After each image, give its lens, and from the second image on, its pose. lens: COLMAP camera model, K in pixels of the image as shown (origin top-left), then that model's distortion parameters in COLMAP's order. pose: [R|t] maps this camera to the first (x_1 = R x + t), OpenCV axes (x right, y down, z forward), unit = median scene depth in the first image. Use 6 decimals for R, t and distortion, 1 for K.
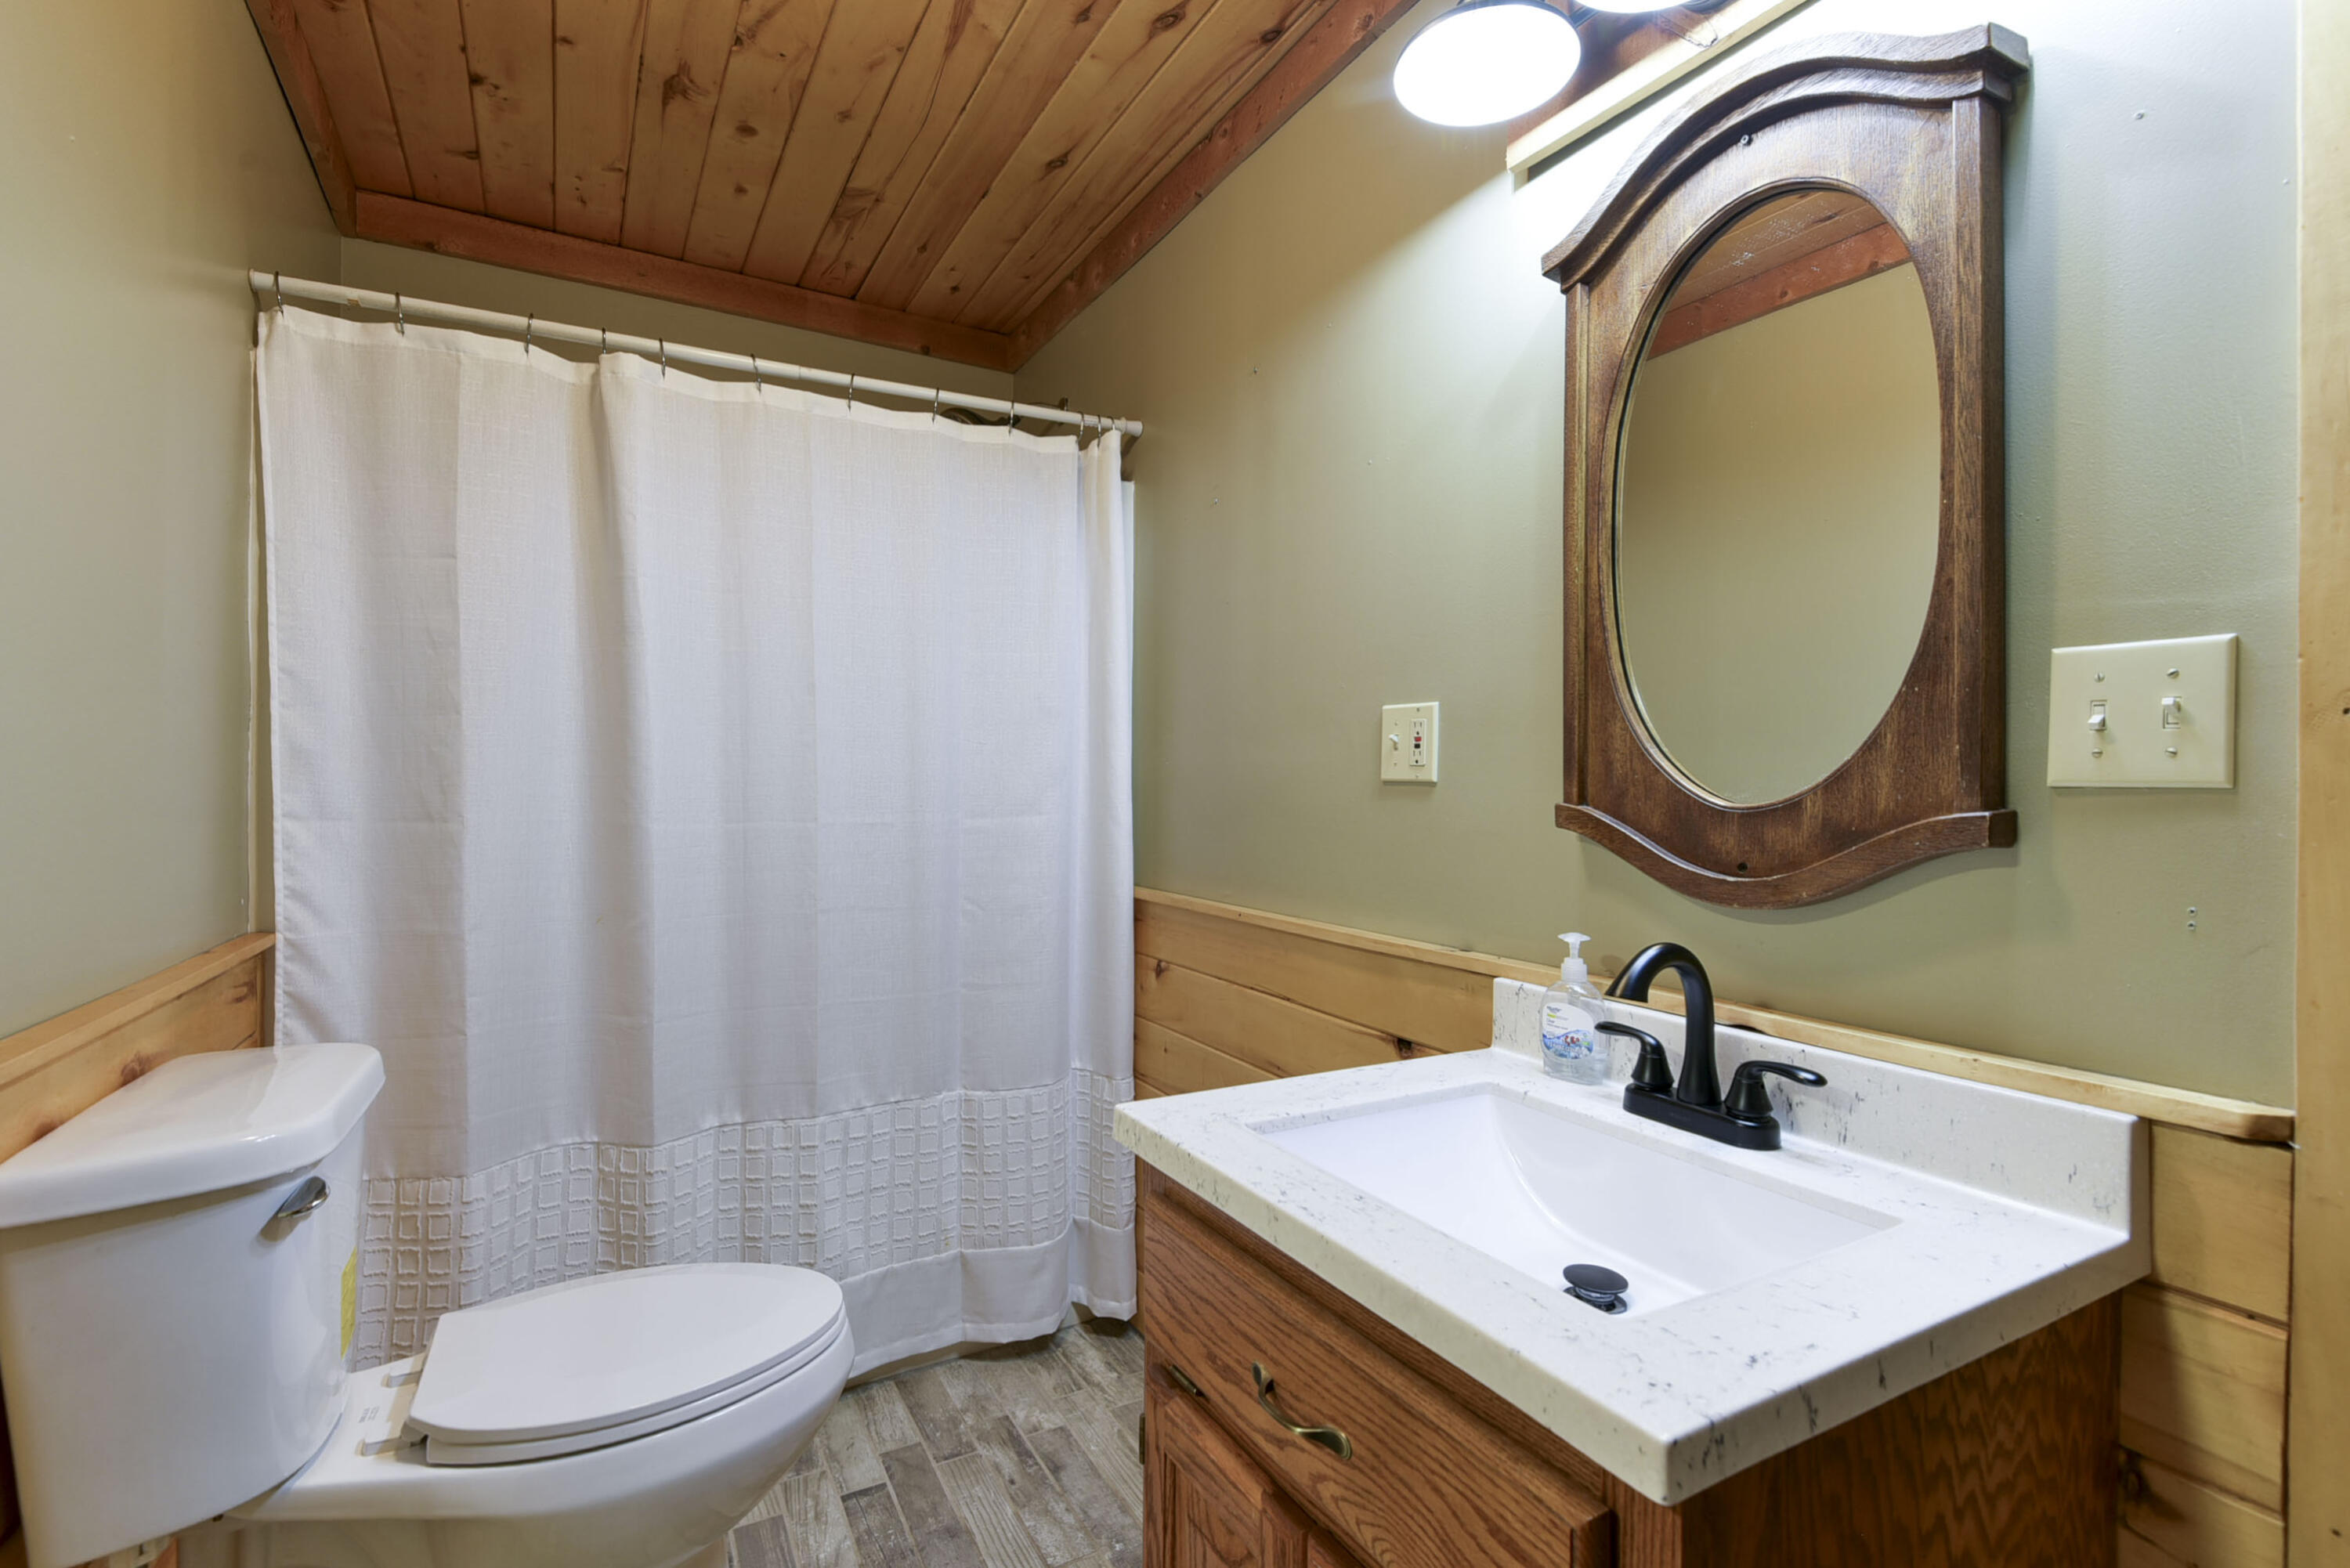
lens RADIAL K [[1095.2, 0, 1172.0], [0, 1095.2, 787.3], [0, 0, 1]] dist [0.017647, -0.023305]
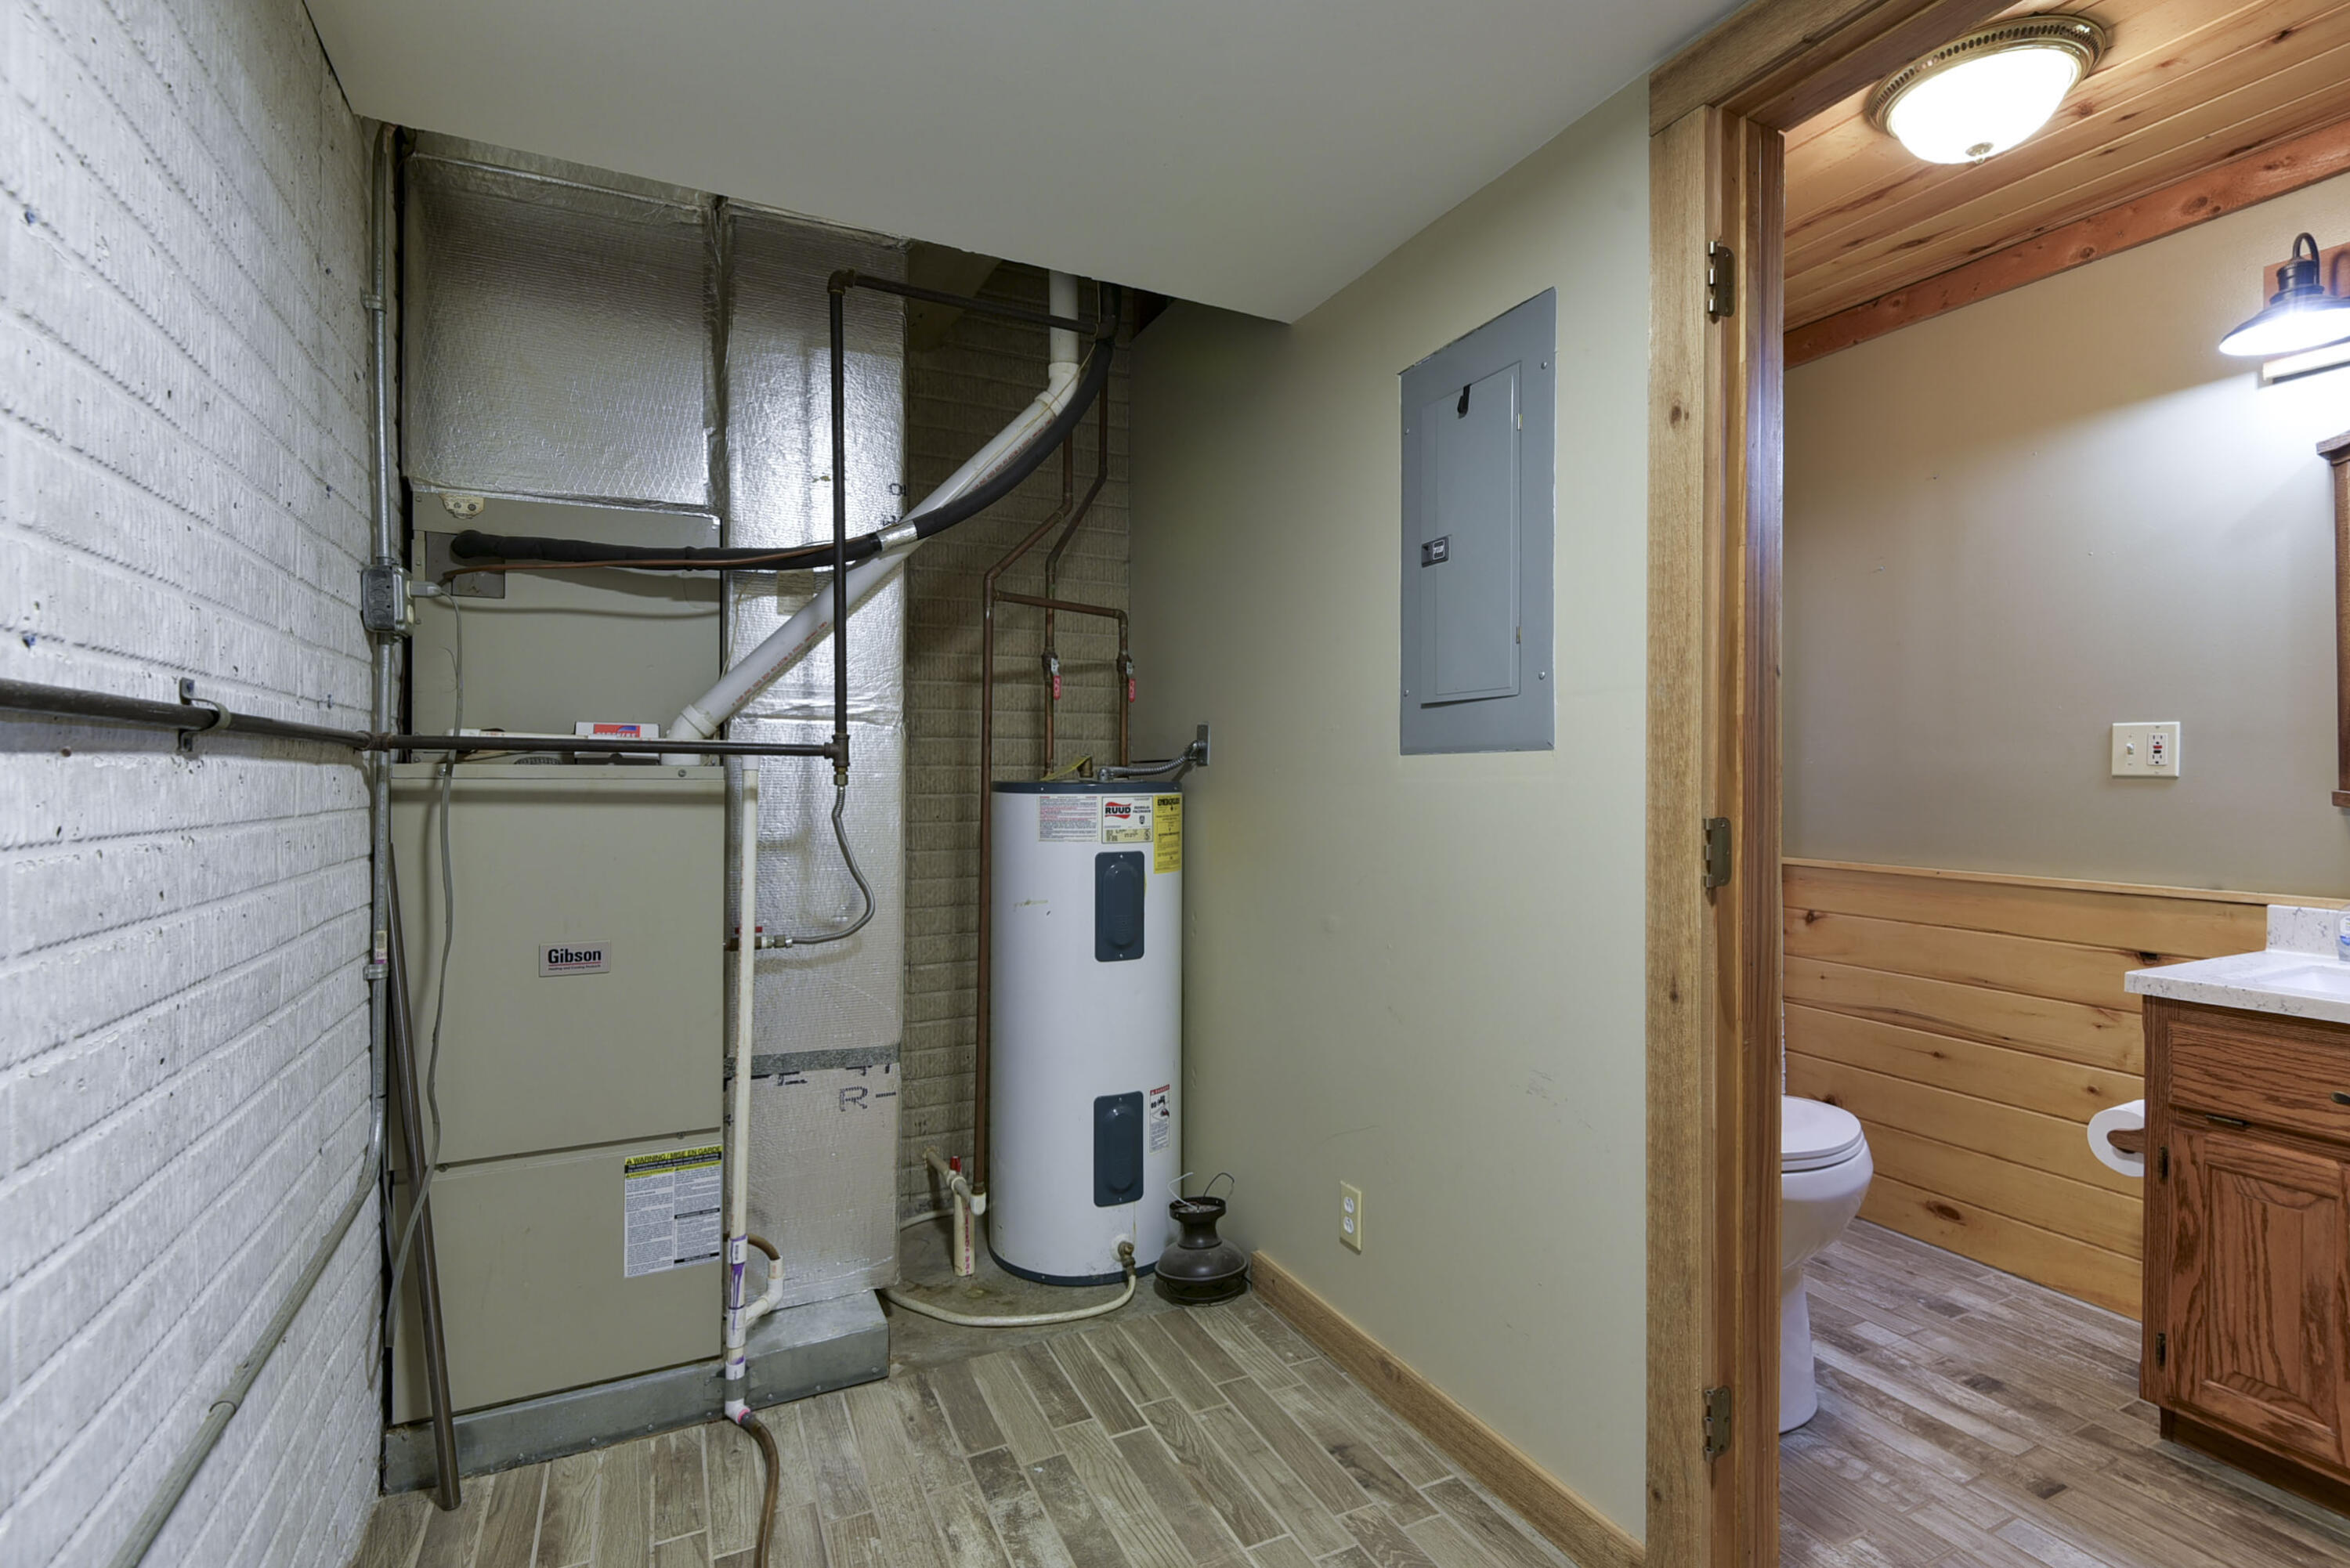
lens RADIAL K [[1097.1, 0, 1172.3], [0, 1097.1, 773.5], [0, 0, 1]] dist [0.019897, -0.022950]
pose [[0.998241, -0.005165, -0.059067, -0.998654], [0.004894, 0.999977, -0.004729, -0.008248], [0.059090, 0.004432, 0.998243, -0.536845]]
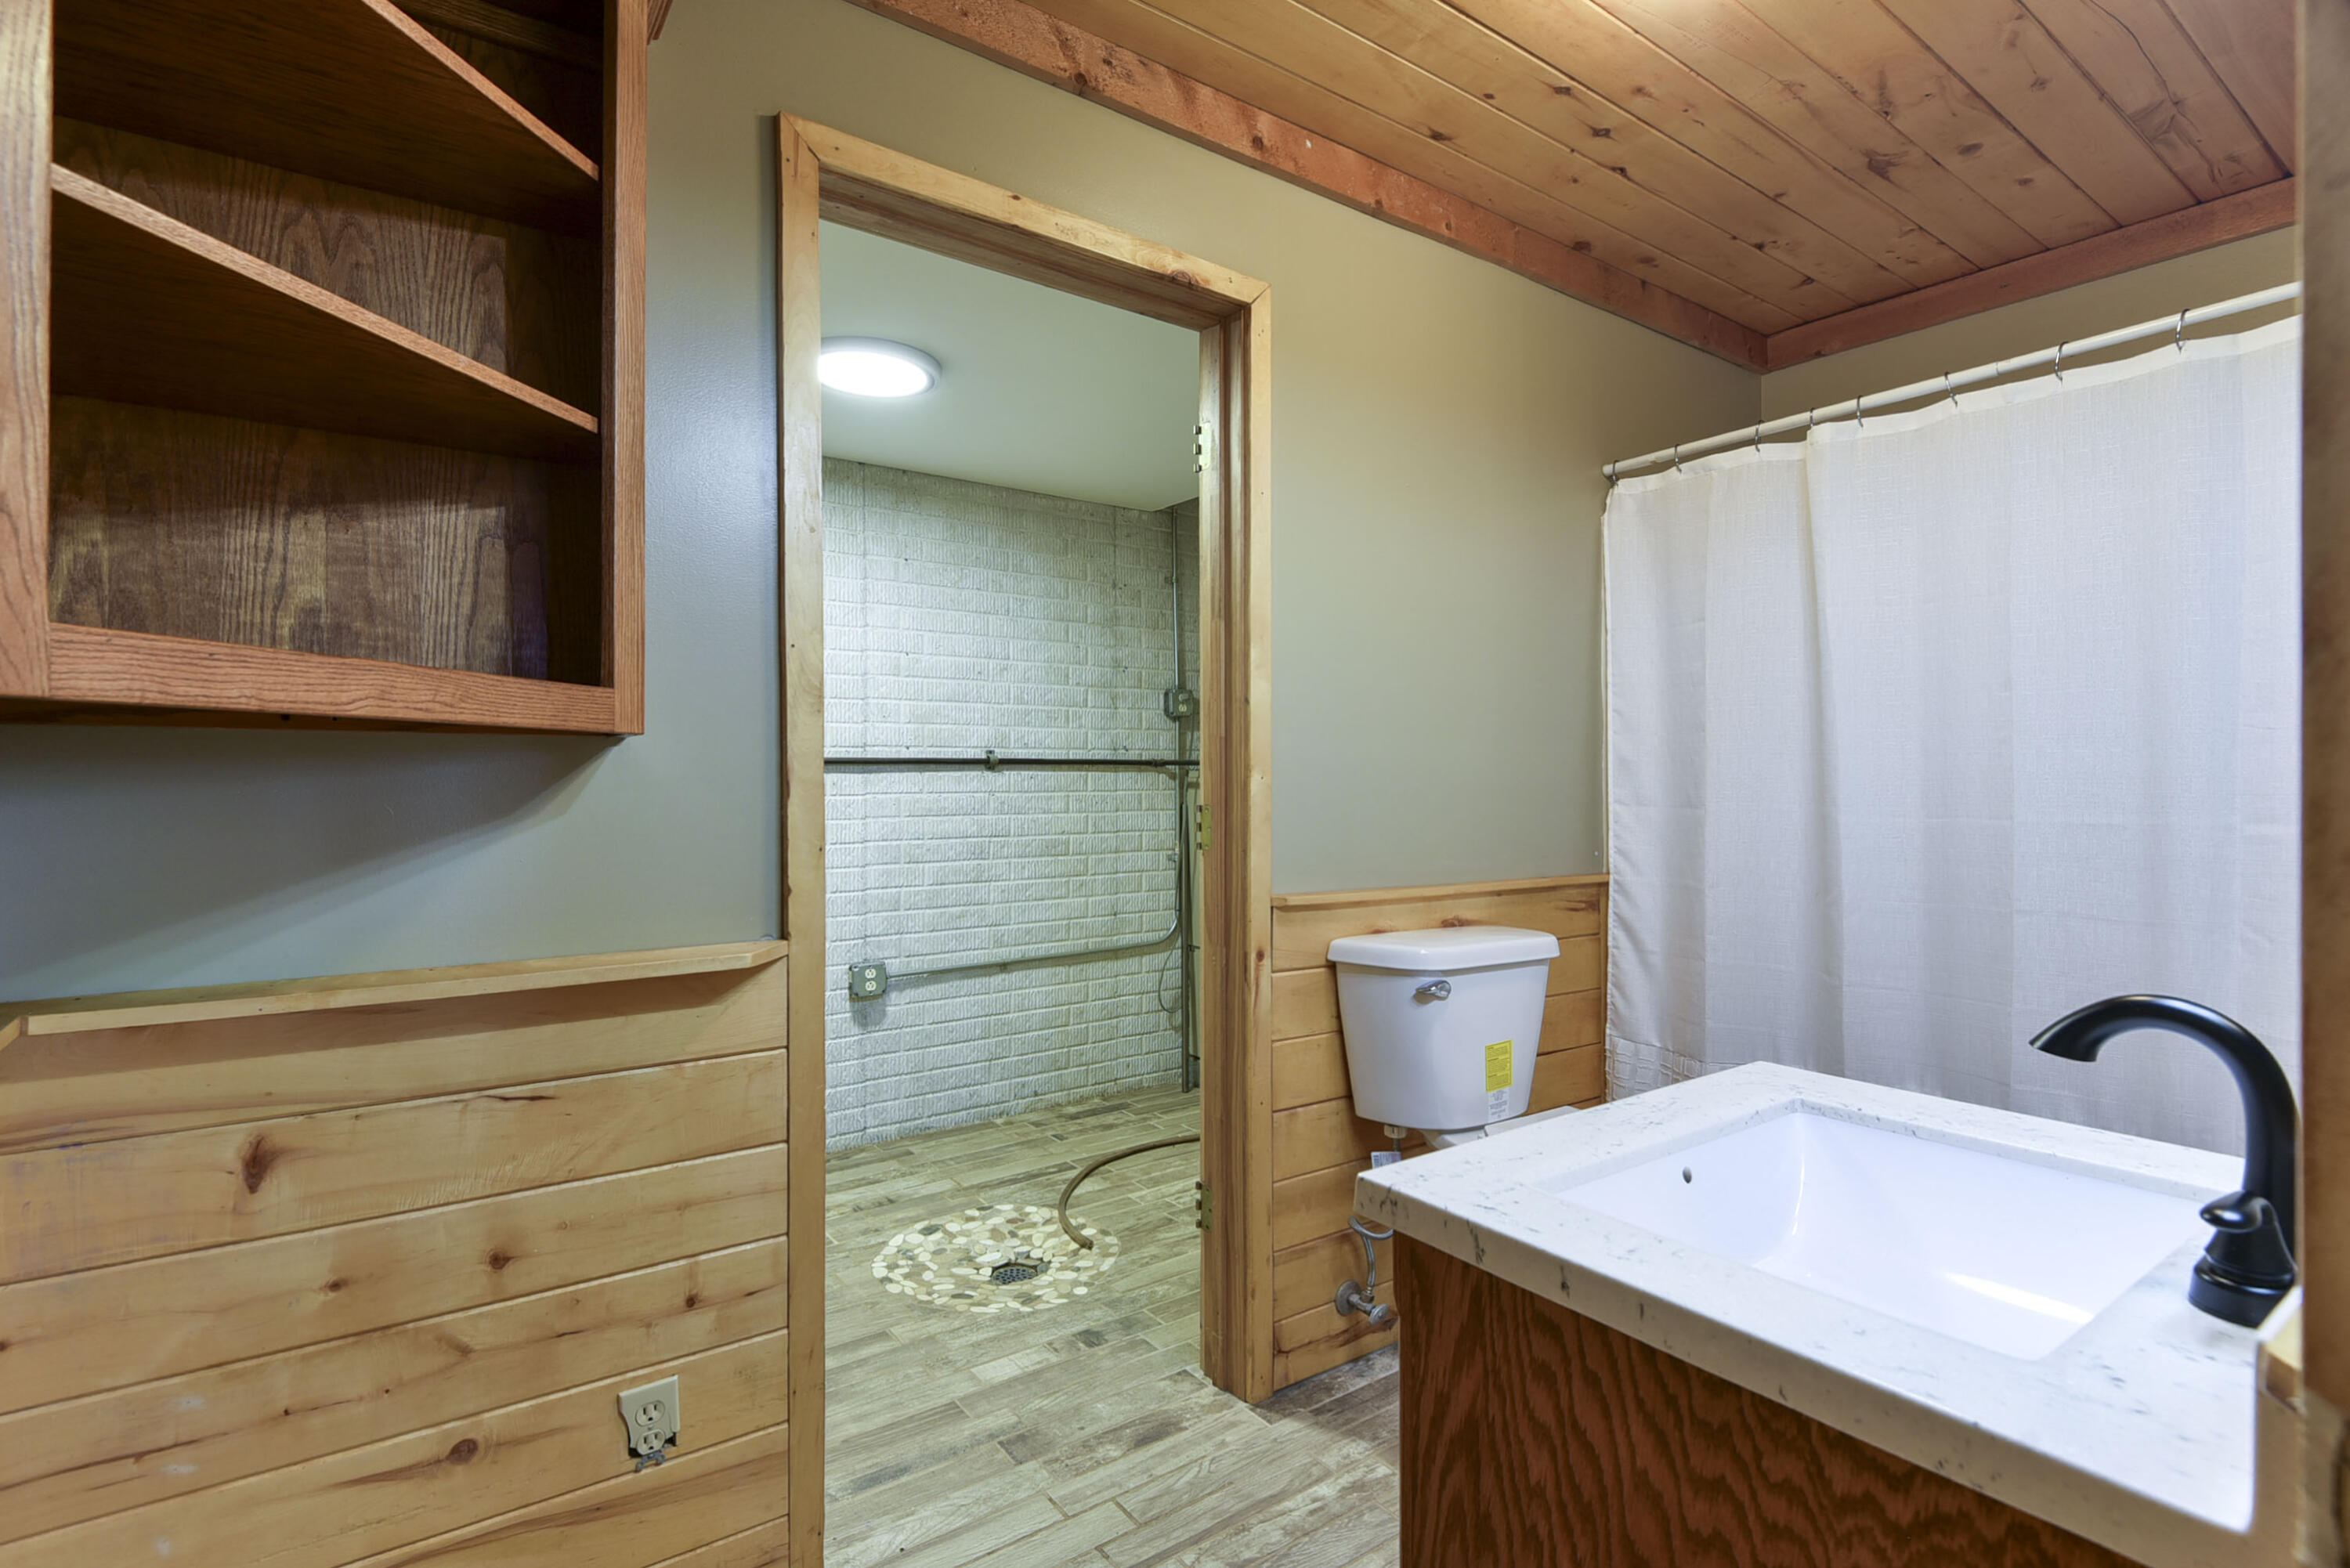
lens RADIAL K [[1095.2, 0, 1172.0], [0, 1095.2, 787.3], [0, 0, 1]] dist [0.017647, -0.023305]
pose [[0.109818, 0.002120, -0.993950, 0.646299], [-0.003060, 0.999994, 0.001795, 0.003446], [0.993947, 0.002844, 0.109823, 0.167096]]
